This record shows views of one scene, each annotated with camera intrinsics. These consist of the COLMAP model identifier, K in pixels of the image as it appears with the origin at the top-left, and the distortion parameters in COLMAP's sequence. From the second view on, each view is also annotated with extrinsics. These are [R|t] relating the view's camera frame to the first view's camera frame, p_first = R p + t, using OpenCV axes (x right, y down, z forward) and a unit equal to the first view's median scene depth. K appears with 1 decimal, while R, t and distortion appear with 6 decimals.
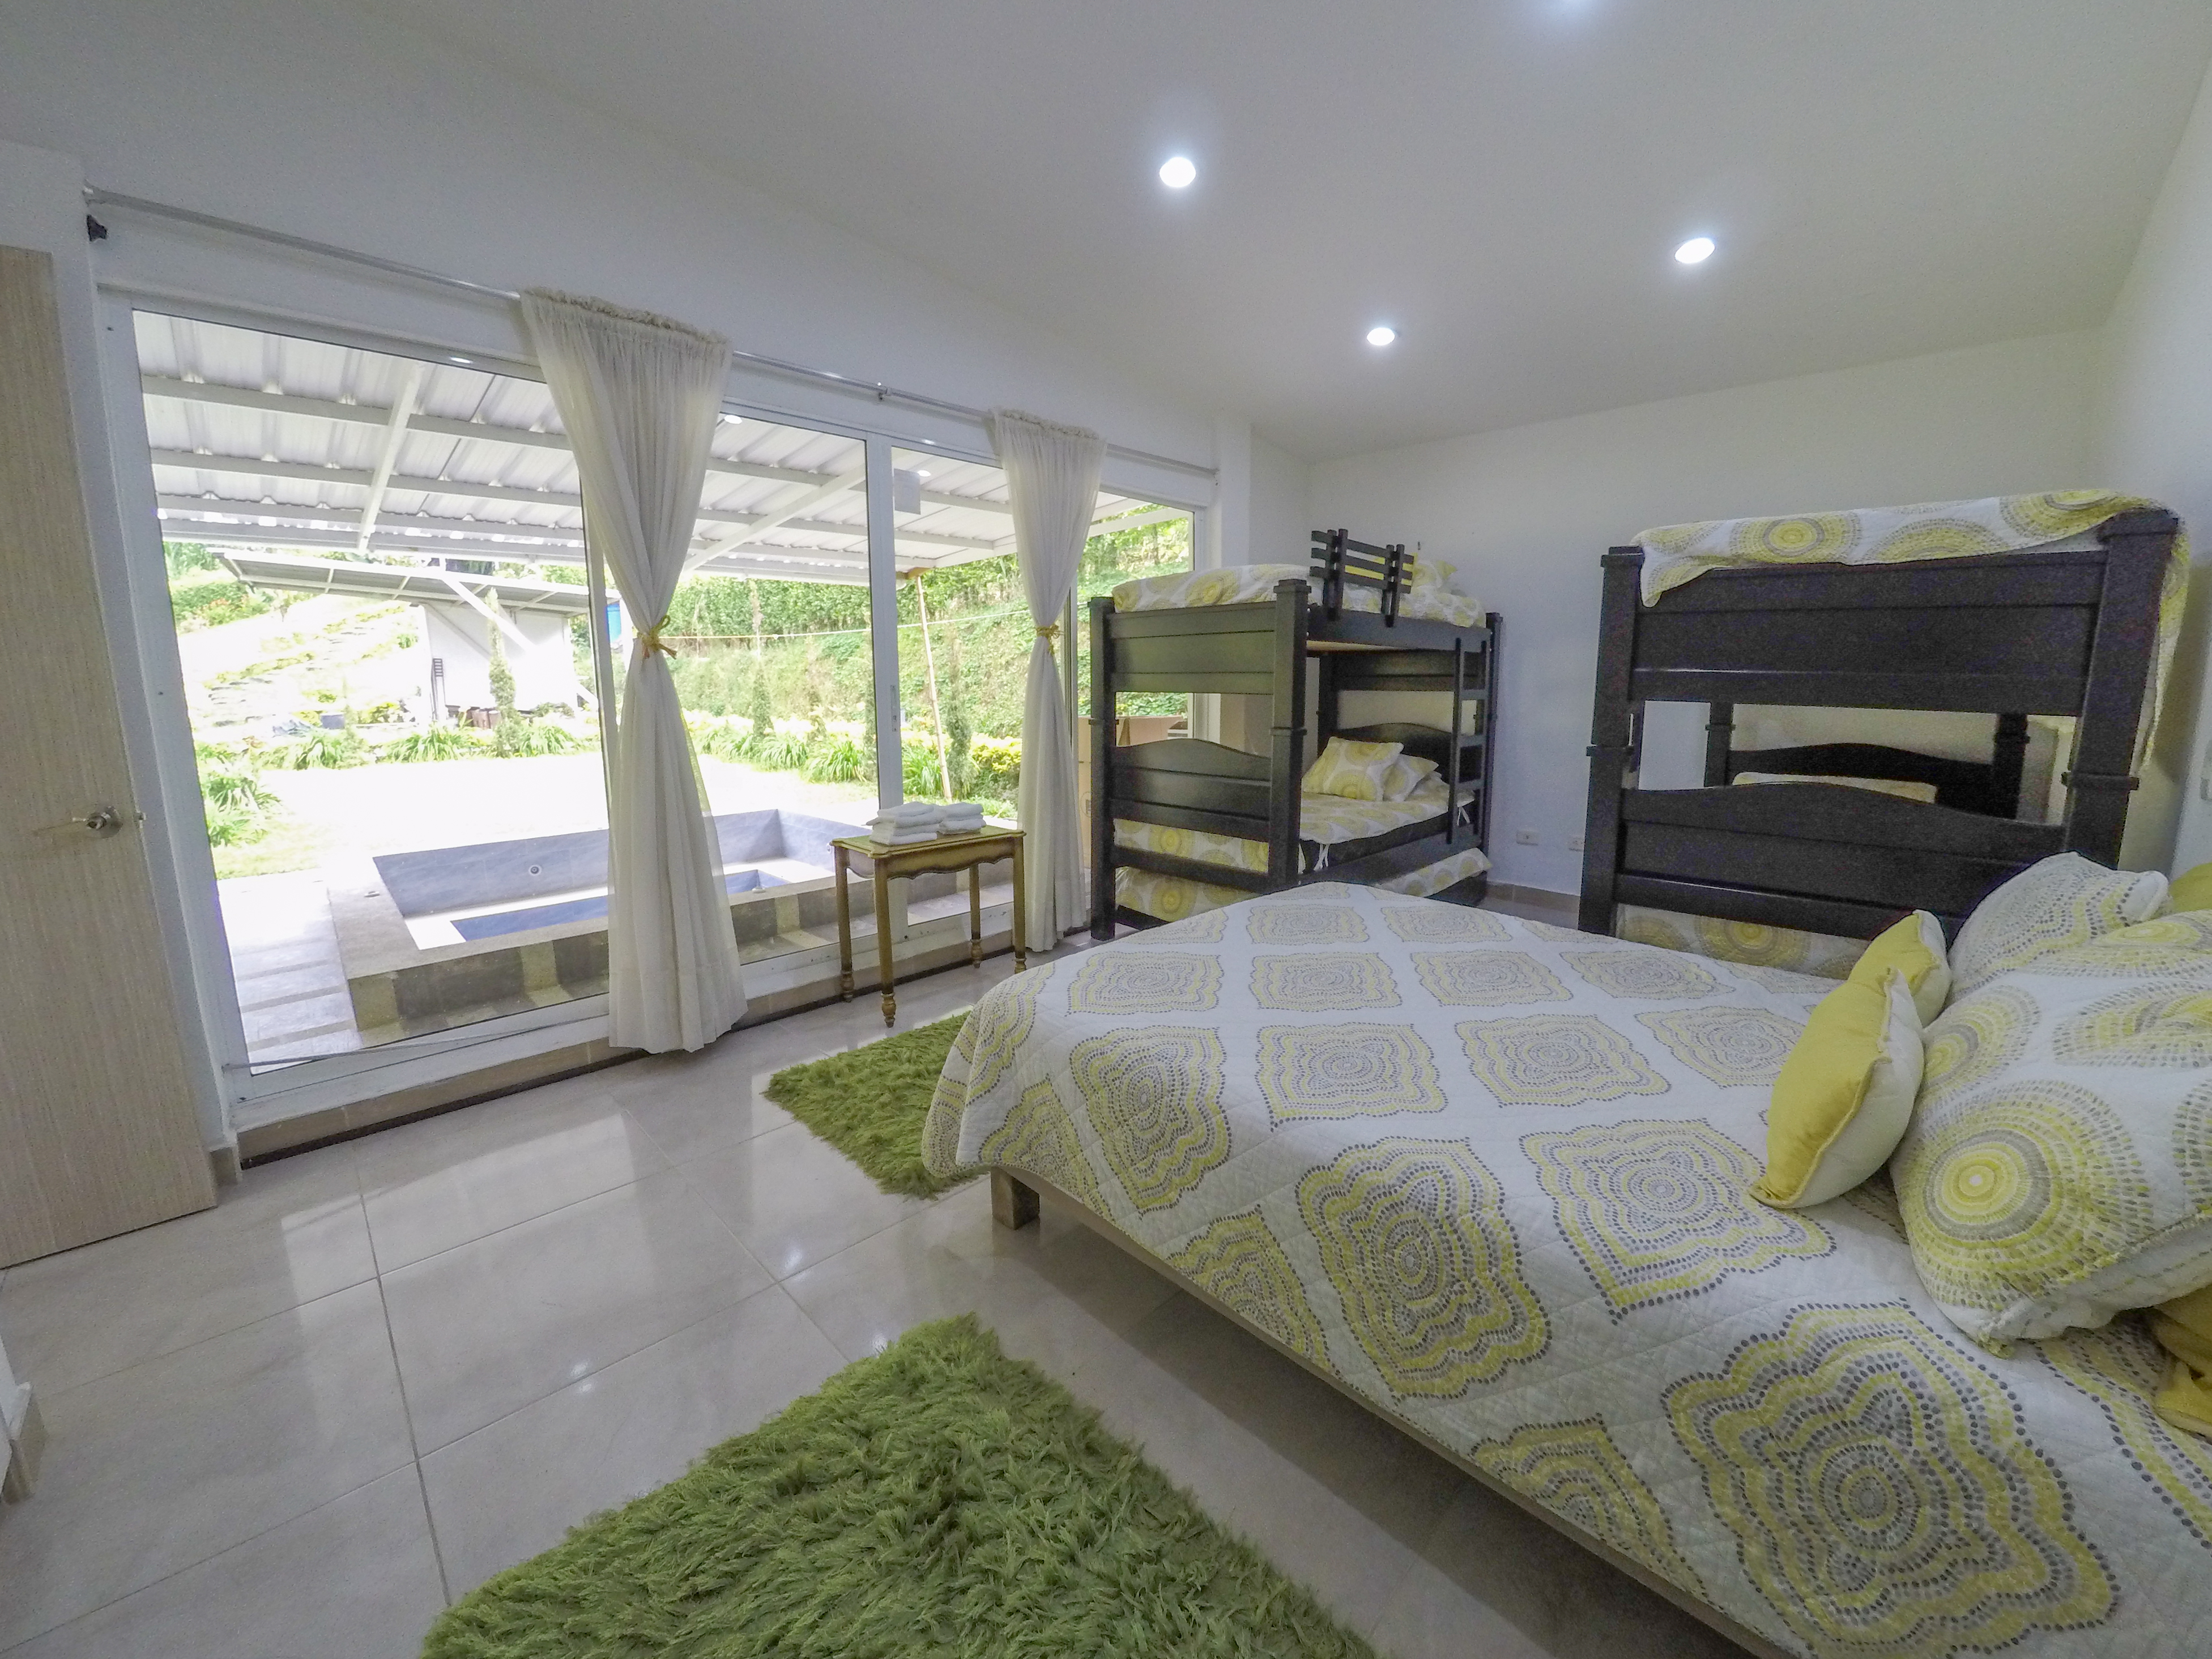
lens RADIAL K [[841.8, 0, 1116.2], [0, 841.8, 820.0], [0, 0, 1]] dist [-0.068850, 0.013251]
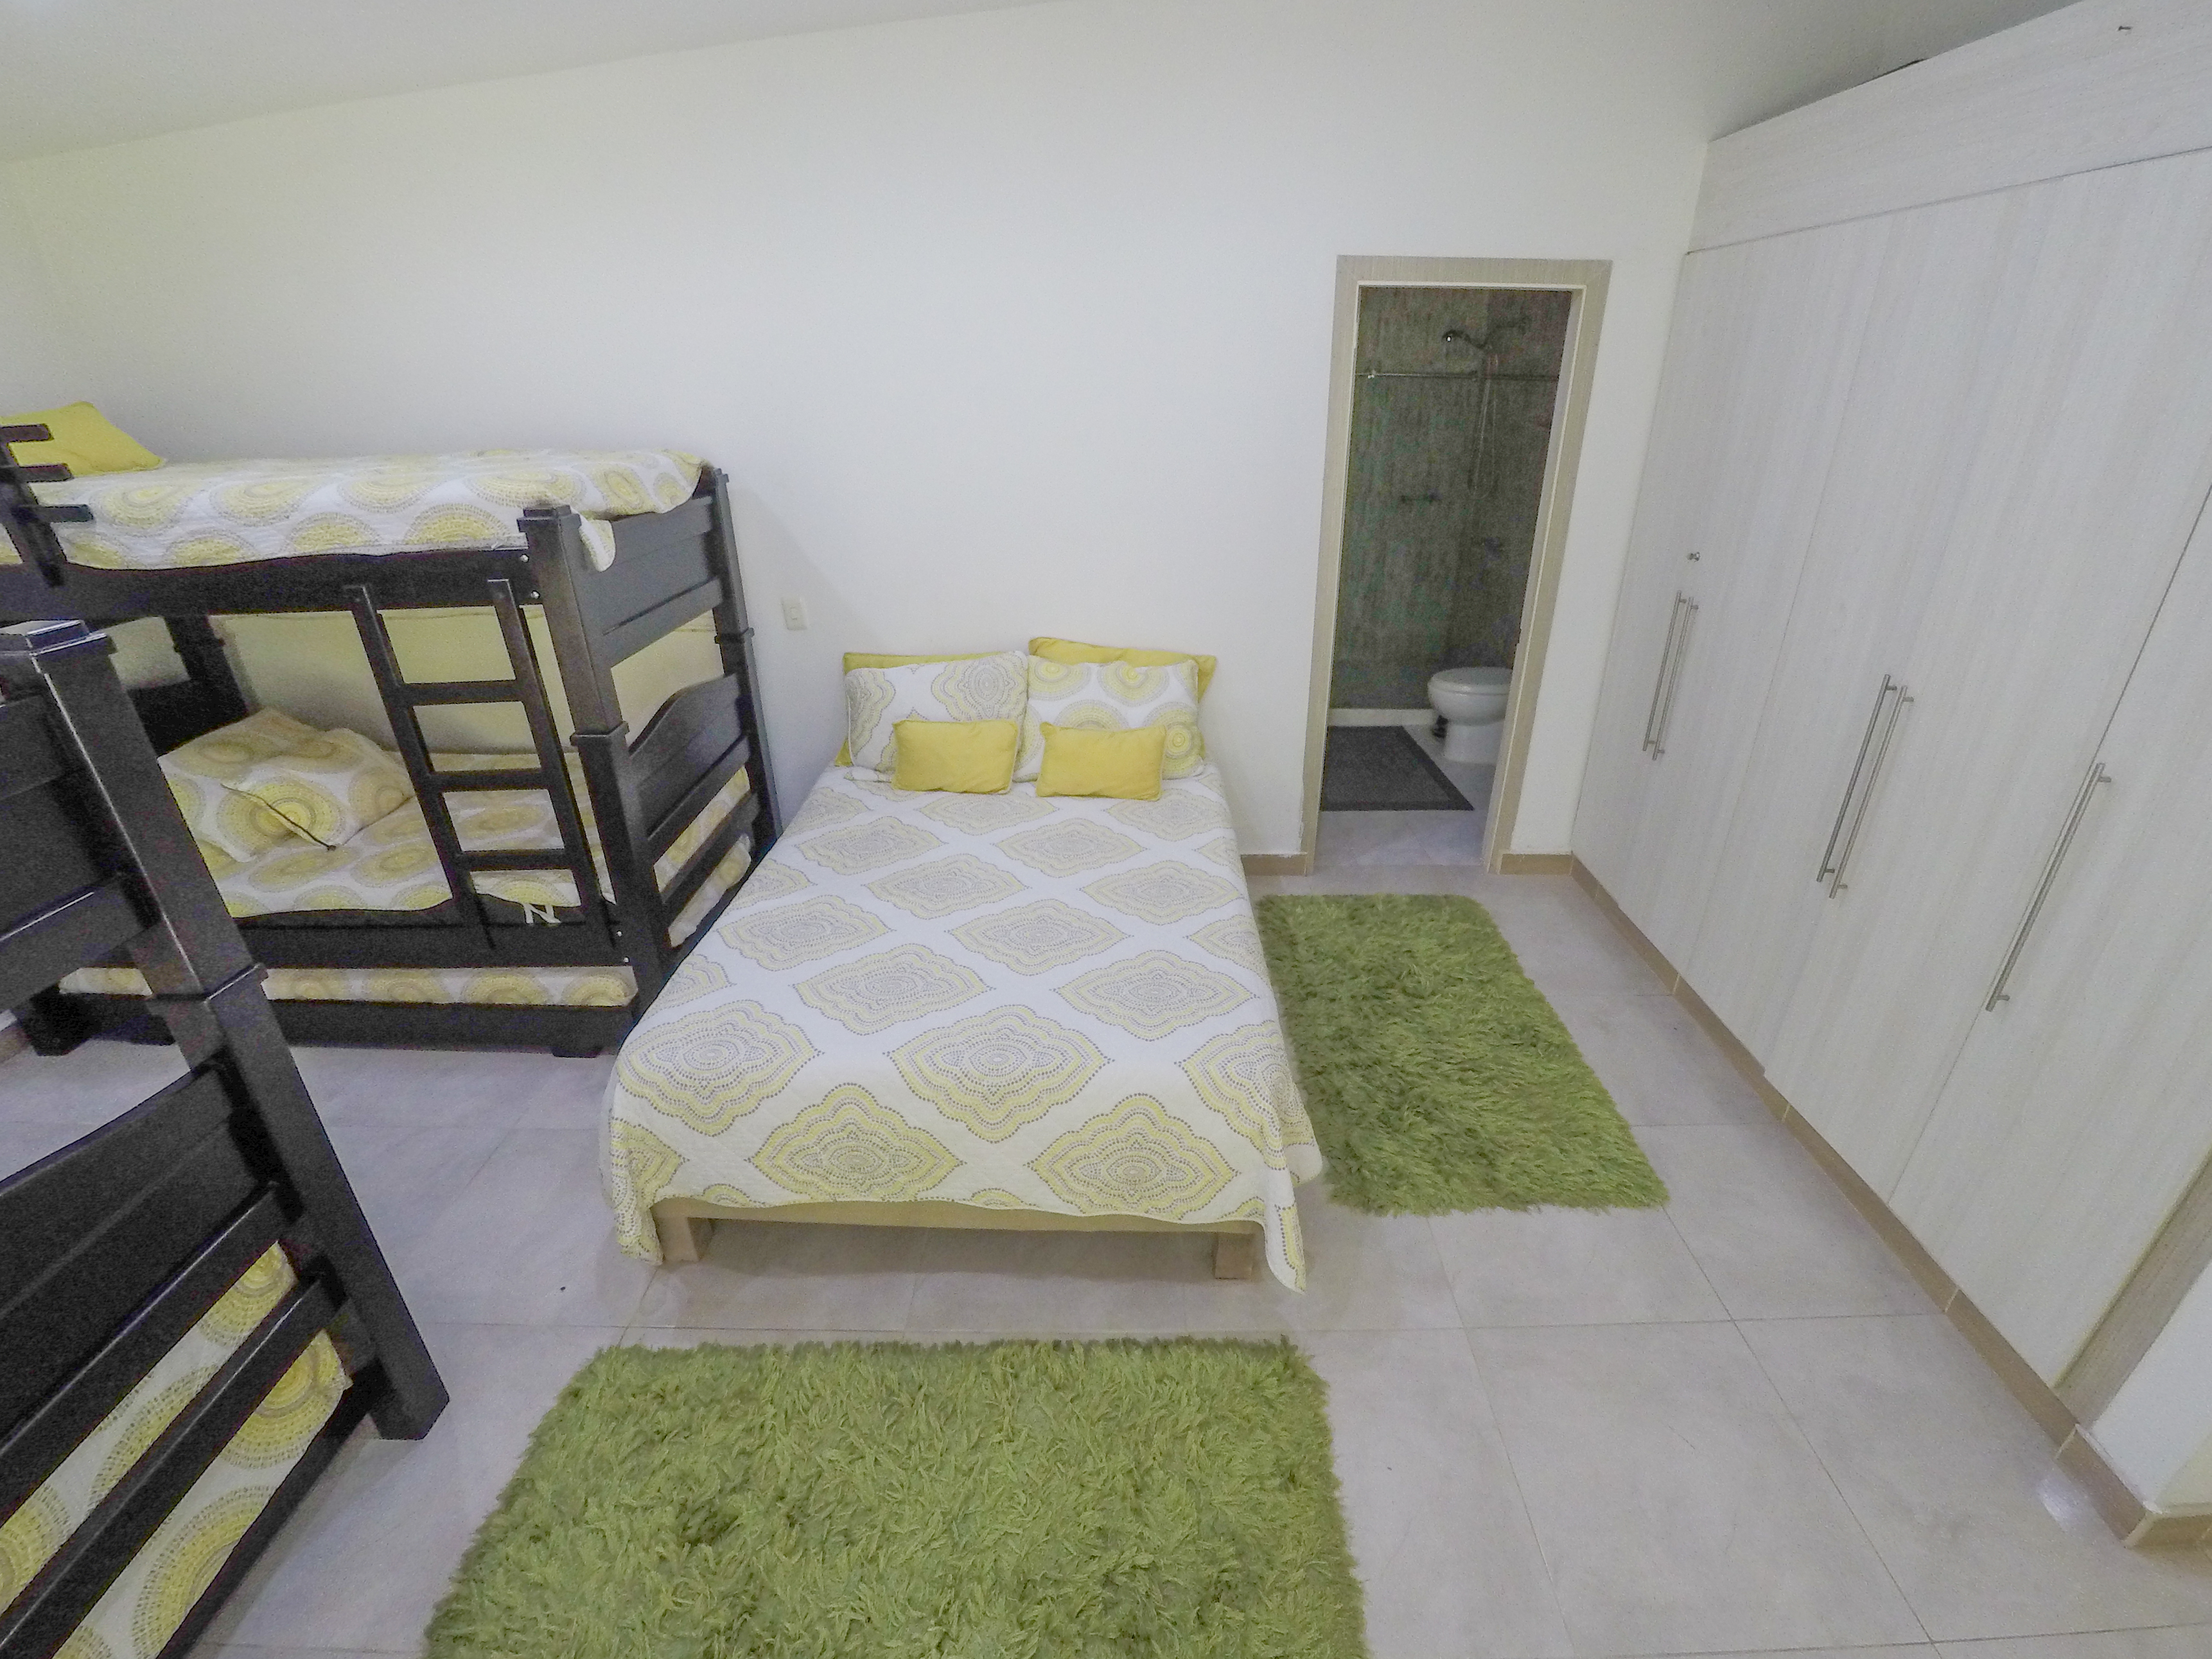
lens RADIAL K [[951.9, 0, 1111.5], [0, 951.9, 812.9], [0, 0, 1]] dist [-0.047344, 0.019192]
pose [[-0.693835, -0.308840, 0.650547, -0.323570], [0.111211, 0.846579, 0.520516, -0.322072], [-0.711495, 0.433500, -0.553039, 0.807096]]
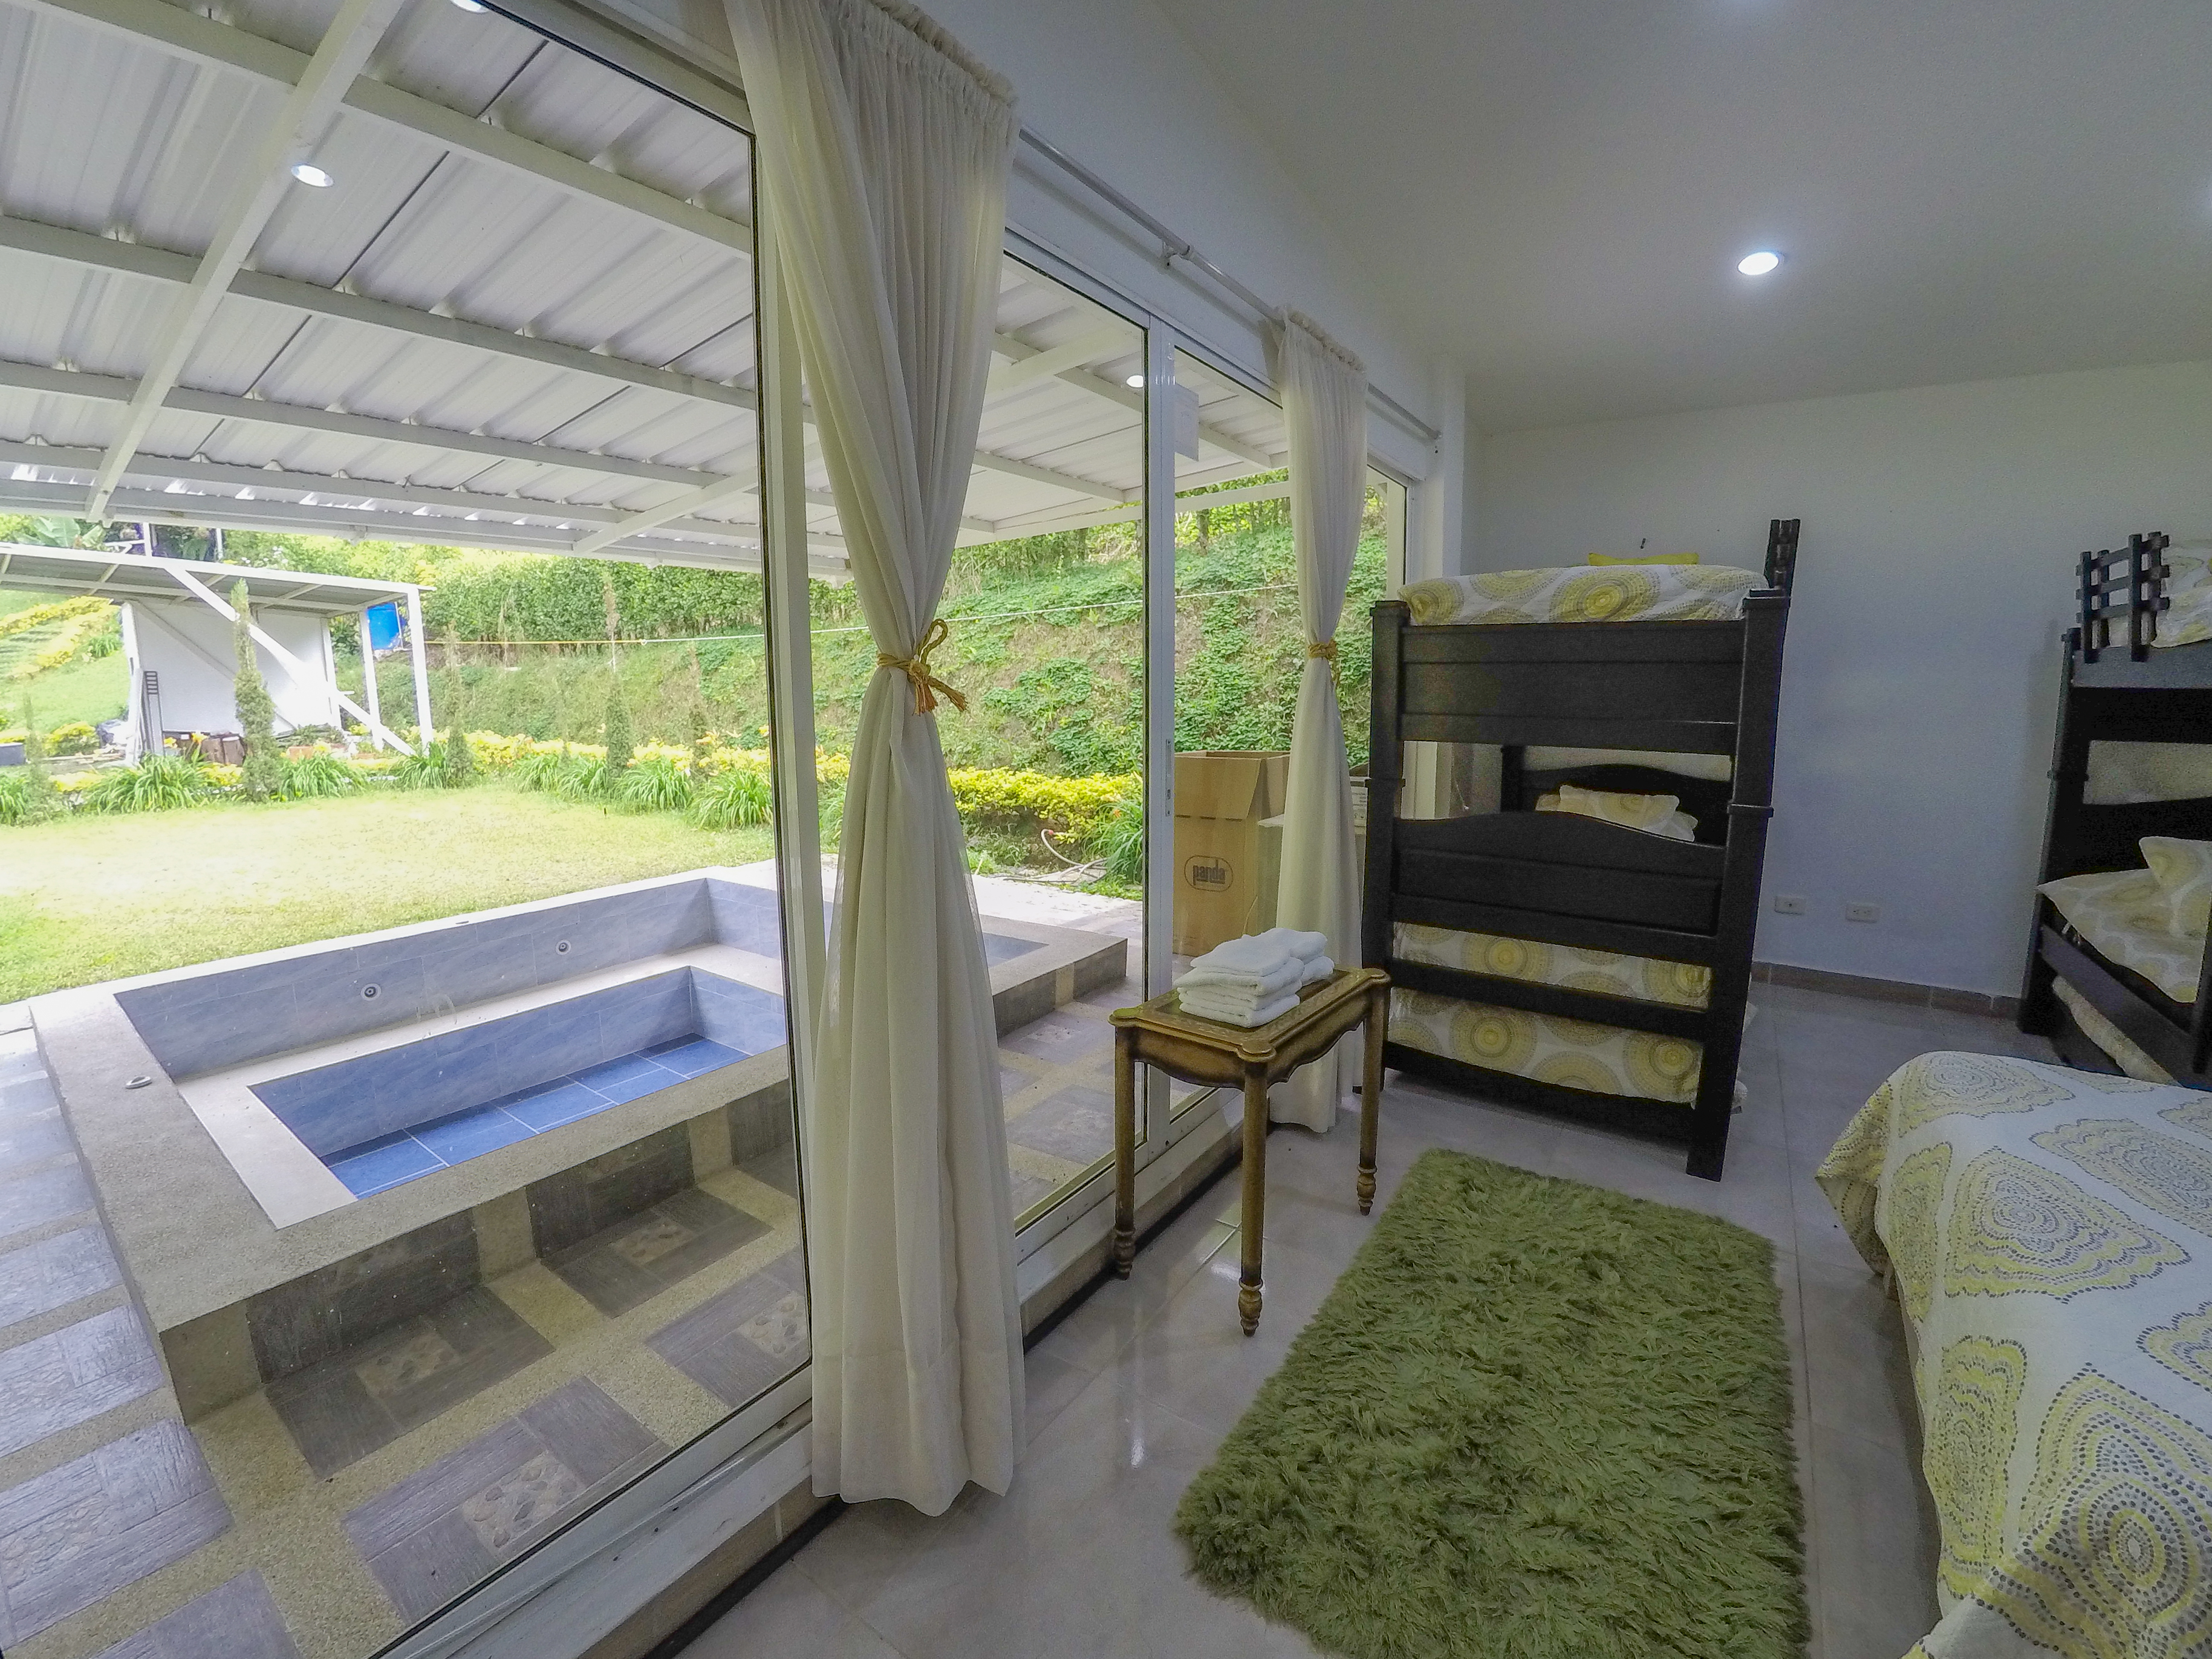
lens RADIAL K [[922.0, 0, 1119.4], [0, 922.0, 820.3], [0, 0, 1]] dist [-0.072882, 0.007865]
pose [[0.986409, -0.029823, 0.161581, -0.378529], [0.032784, 0.999339, -0.015688, -0.087132], [-0.161006, 0.020772, 0.986735, 0.323271]]
